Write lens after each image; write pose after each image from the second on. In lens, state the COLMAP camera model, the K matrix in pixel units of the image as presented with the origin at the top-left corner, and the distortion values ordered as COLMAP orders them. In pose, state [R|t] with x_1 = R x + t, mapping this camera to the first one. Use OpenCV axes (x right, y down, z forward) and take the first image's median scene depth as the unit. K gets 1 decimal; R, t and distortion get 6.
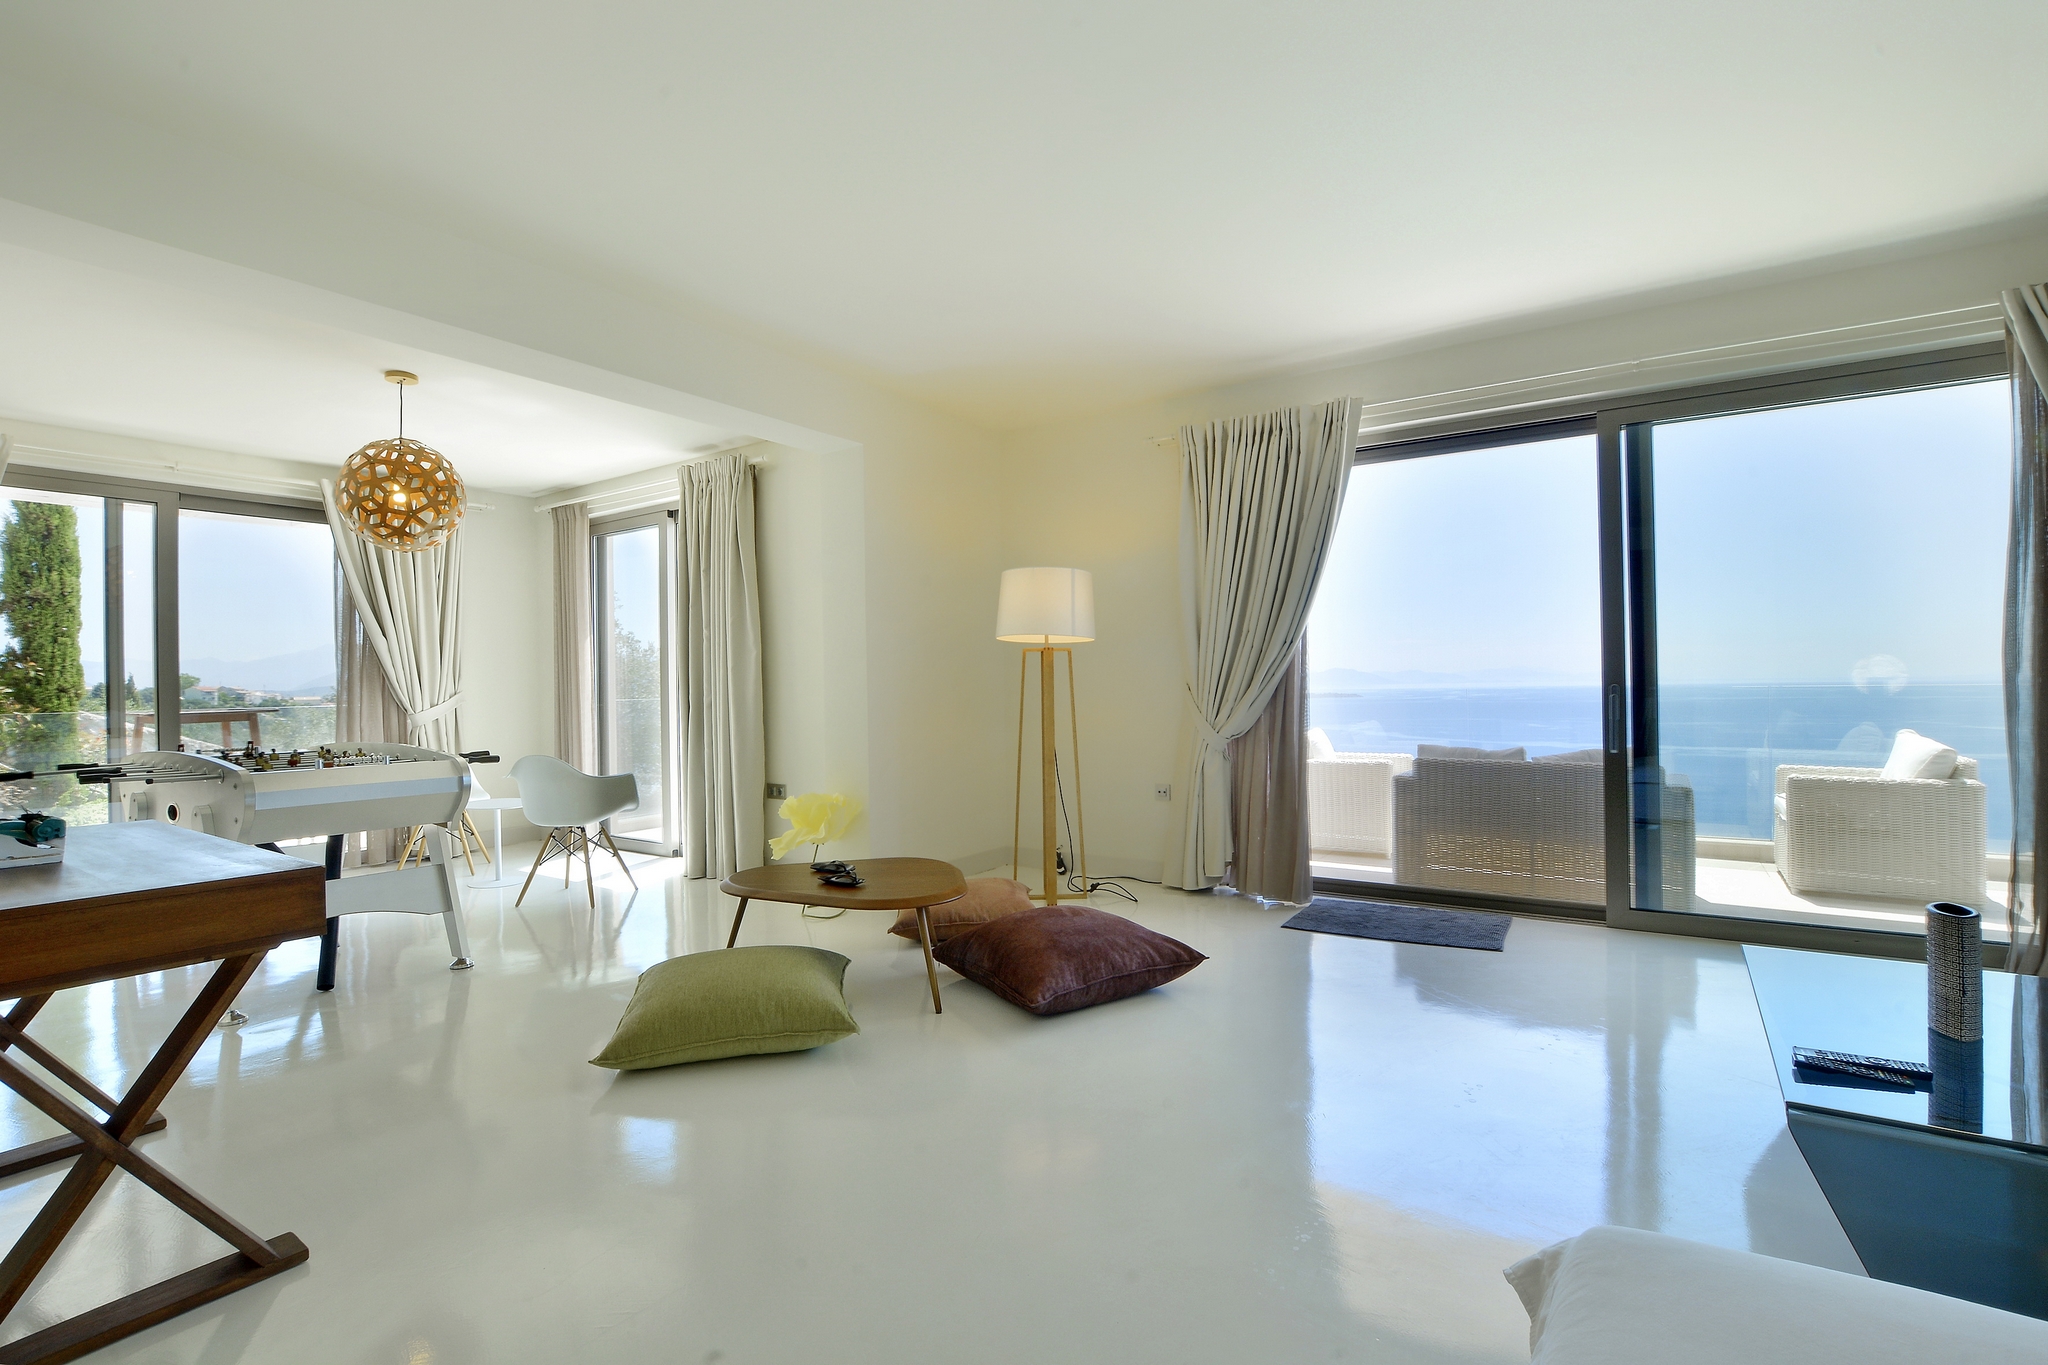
lens RADIAL K [[935.4, 0, 1060.6], [0, 935.4, 694.1], [0, 0, 1]] dist [-0.013940, 0.001003]
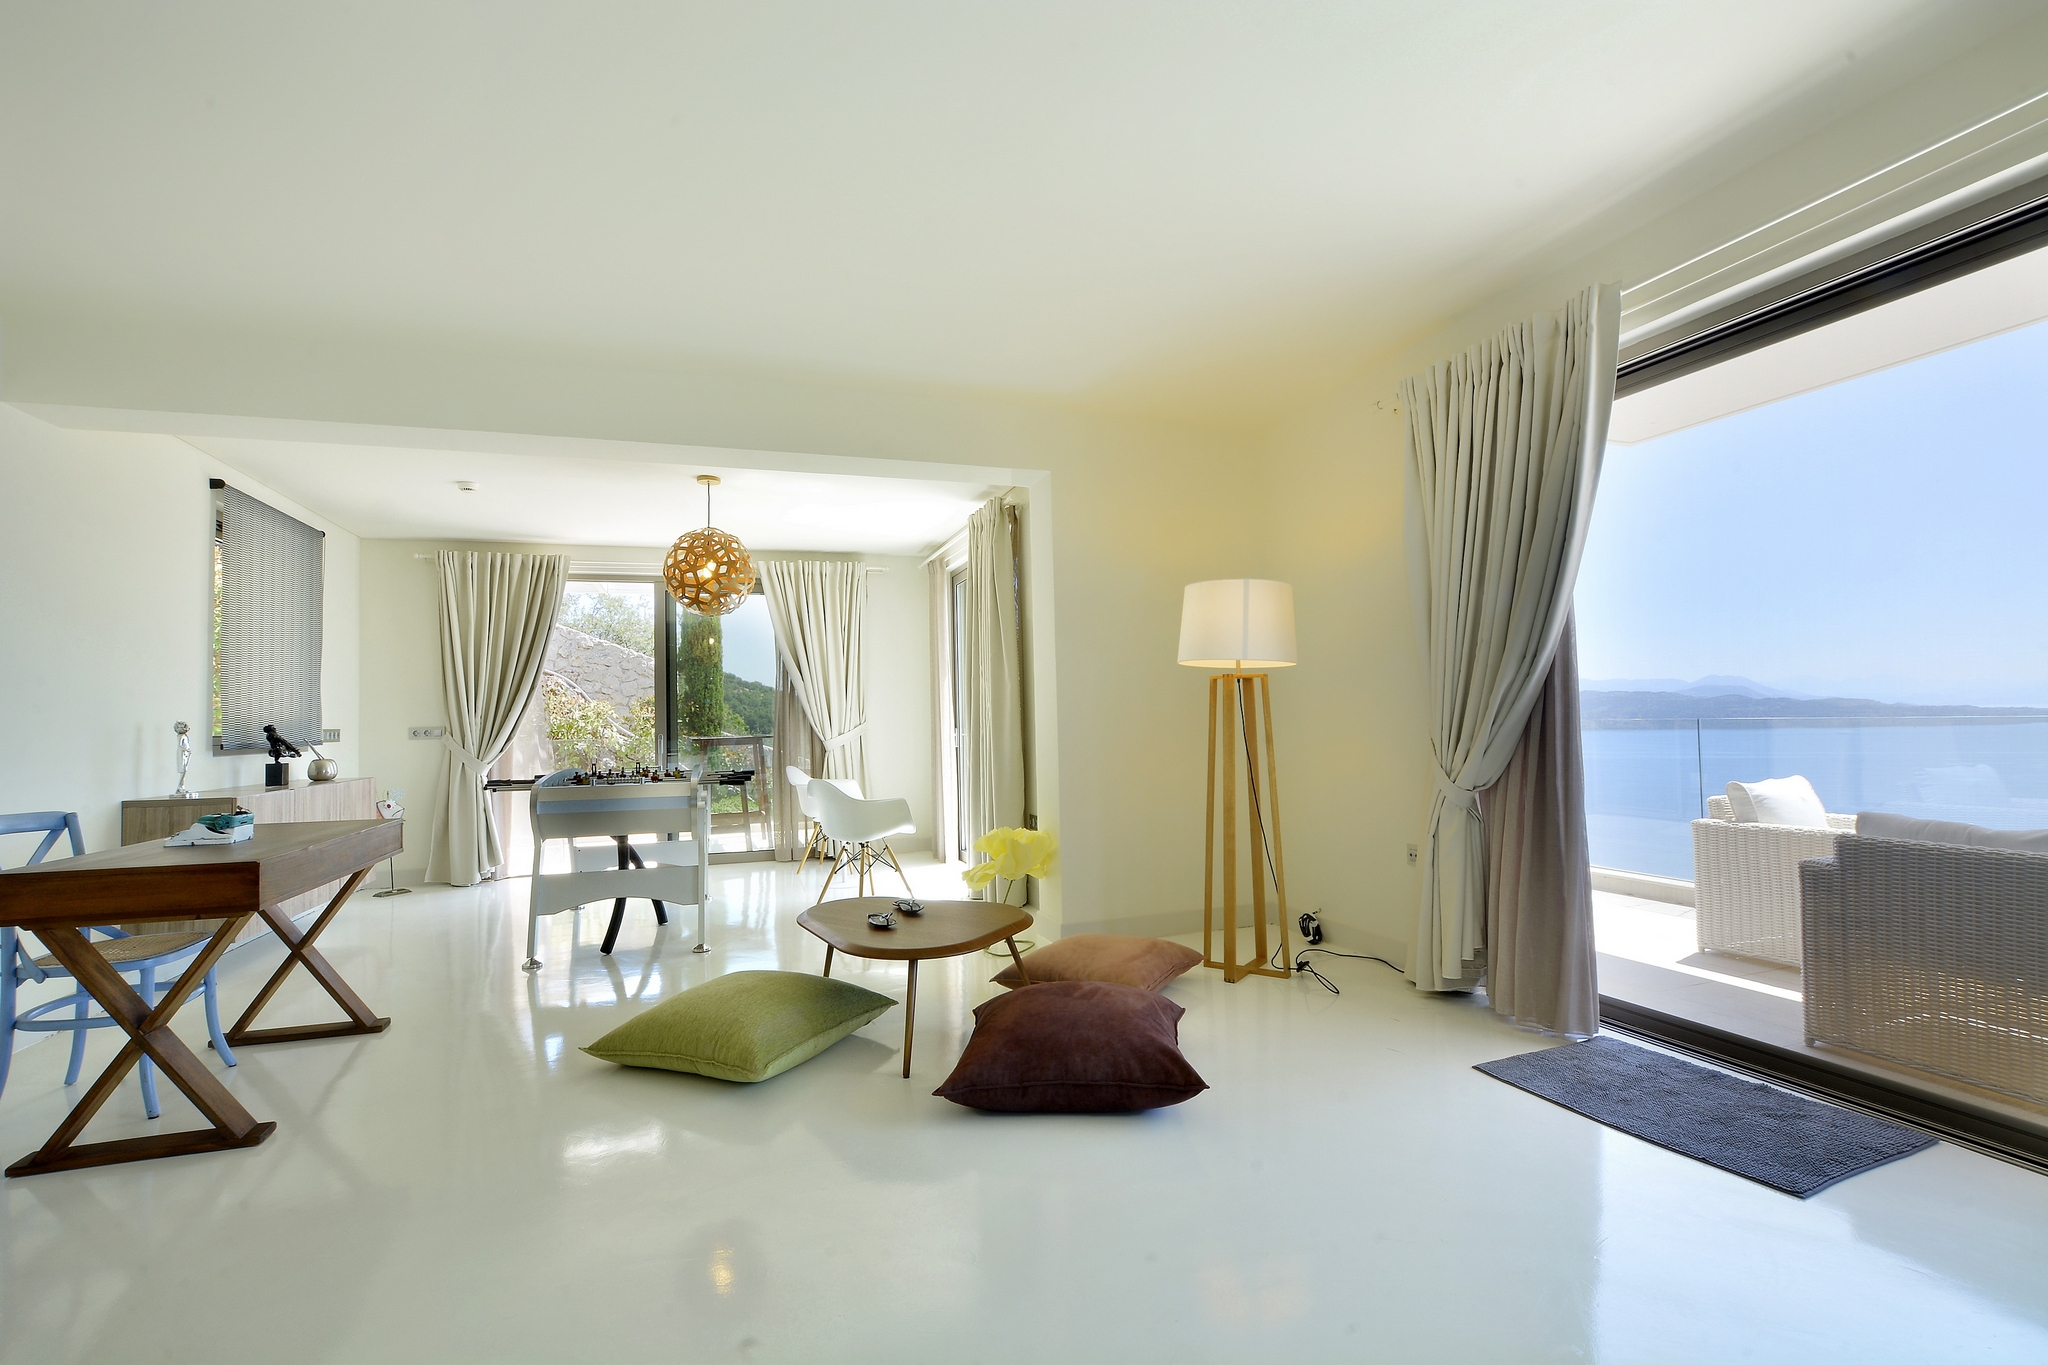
lens RADIAL K [[935.4, 0, 1018.9], [0, 935.4, 682.0], [0, 0, 1]] dist [-0.013940, 0.001003]
pose [[0.797189, -0.026038, -0.603168, 0.338877], [0.002251, 0.999191, -0.040159, -0.008657], [0.603726, 0.030656, 0.796603, 0.204752]]
